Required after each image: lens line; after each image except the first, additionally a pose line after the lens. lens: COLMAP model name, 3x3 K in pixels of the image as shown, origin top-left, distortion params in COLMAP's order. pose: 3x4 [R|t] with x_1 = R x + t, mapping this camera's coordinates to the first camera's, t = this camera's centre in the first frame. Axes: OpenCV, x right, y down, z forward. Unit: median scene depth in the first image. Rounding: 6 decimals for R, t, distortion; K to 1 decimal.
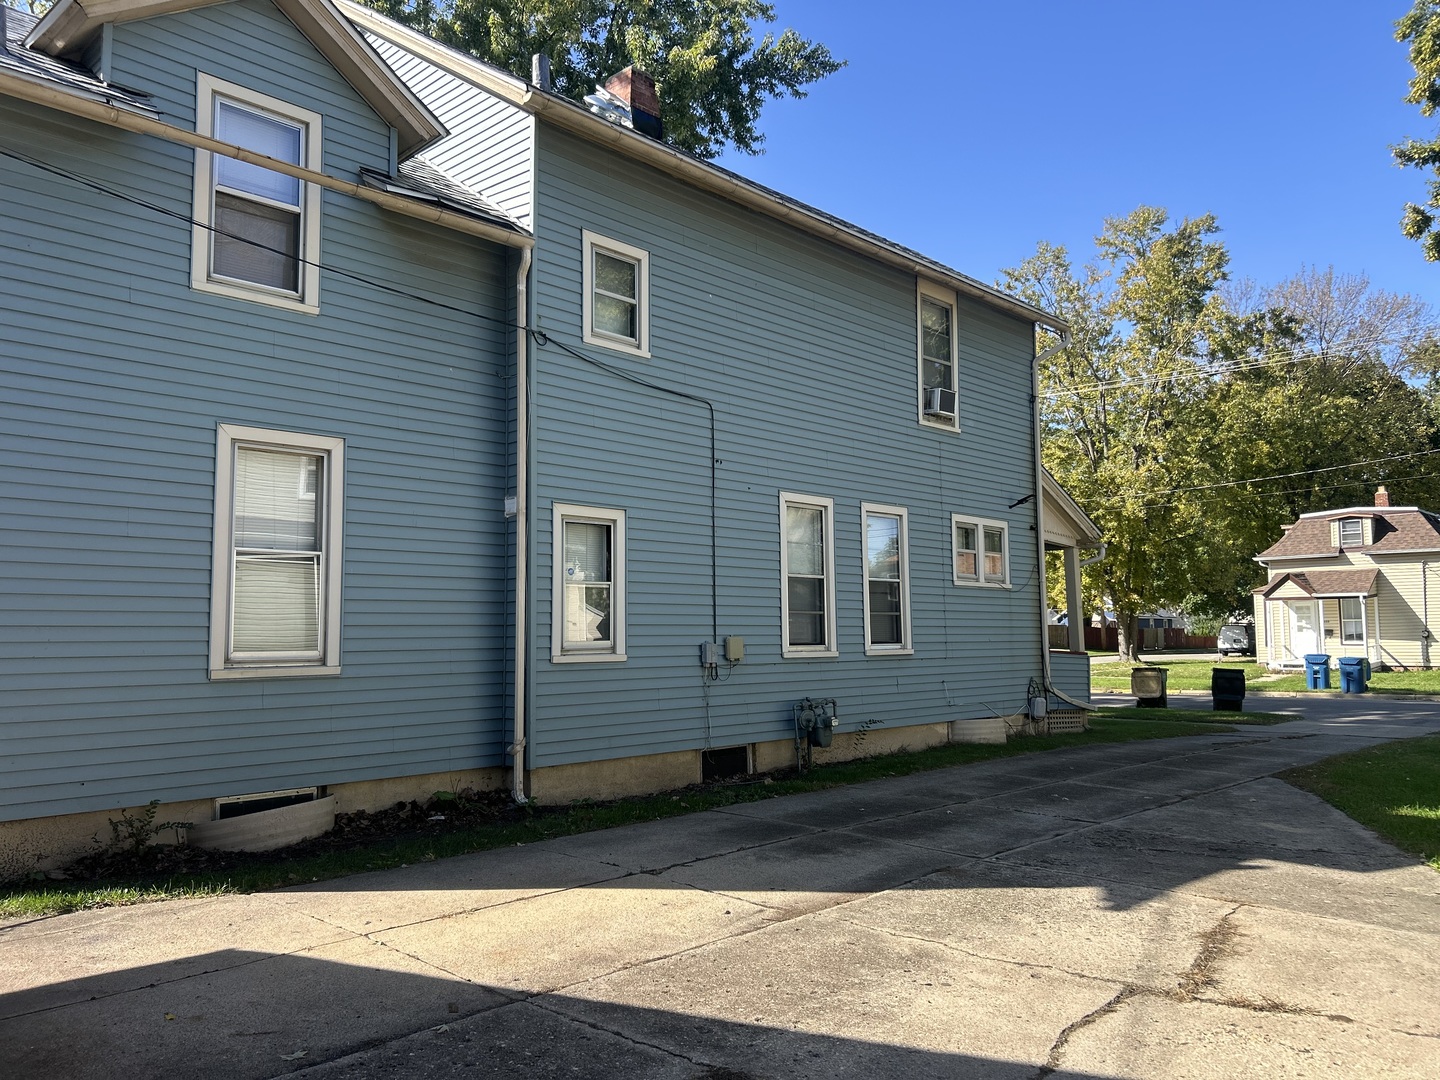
lens RADIAL K [[1080.3, 0, 717.6], [0, 1080.3, 543.2], [0, 0, 1]] dist [0.064416, -0.000865]
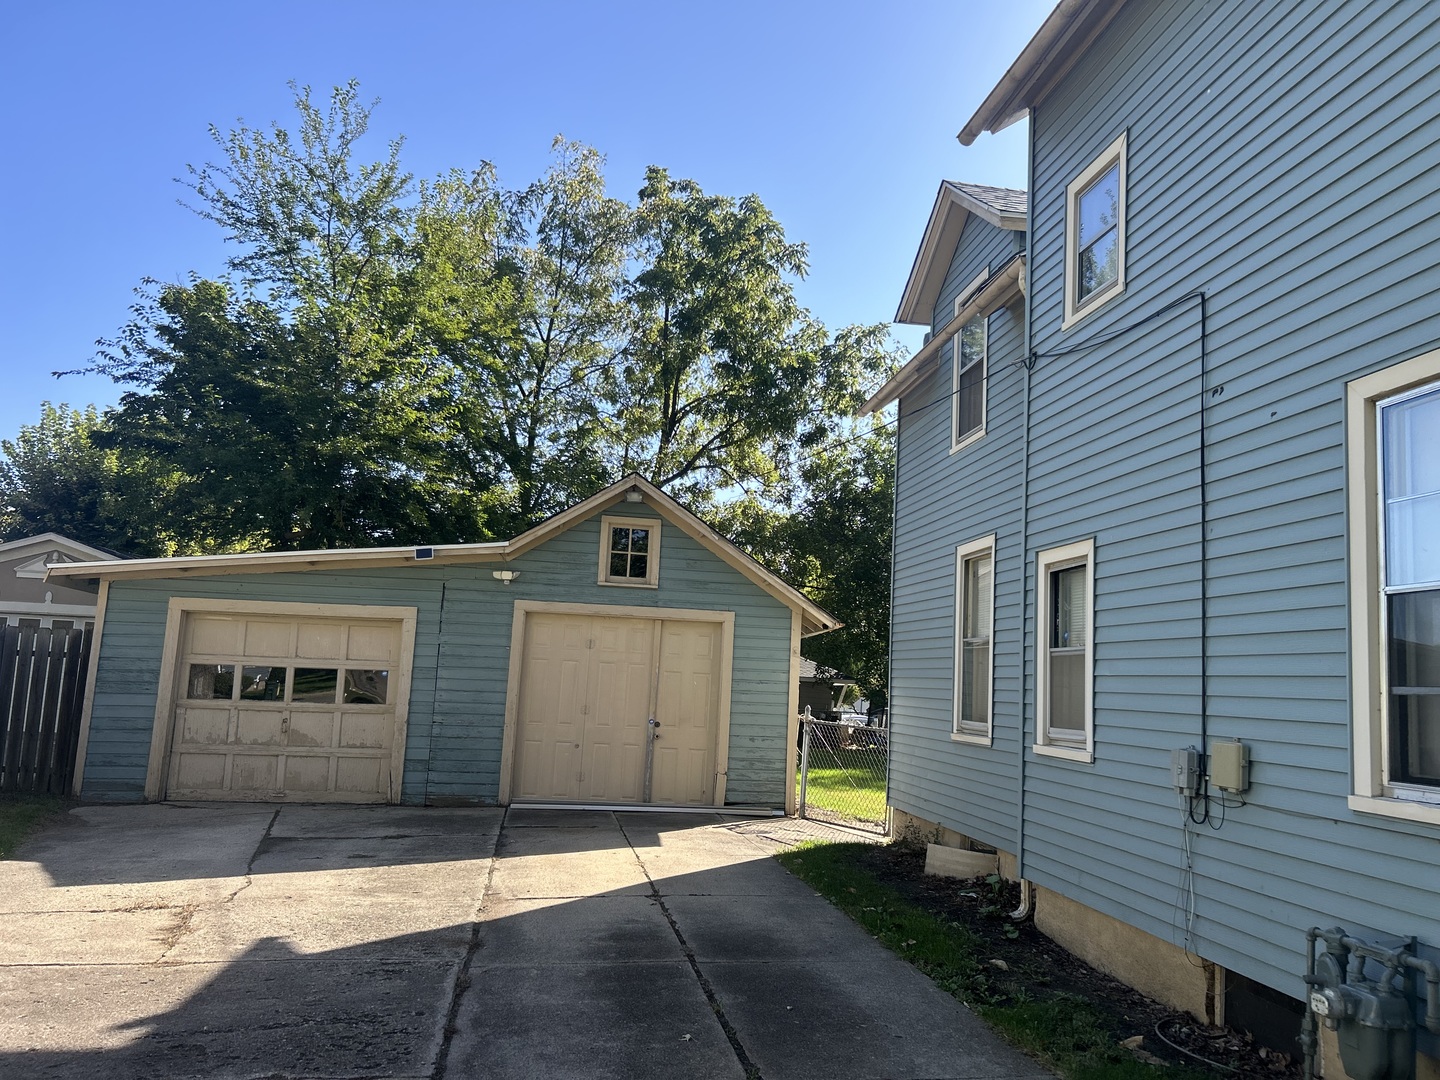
lens RADIAL K [[1080.3, 0, 717.6], [0, 1080.3, 543.2], [0, 0, 1]] dist [0.064416, -0.000865]
pose [[-0.626256, -0.115499, -0.771014, 0.581945], [0.024332, 0.985588, -0.167406, 0.084939], [0.779238, -0.123600, -0.614420, 1.237061]]
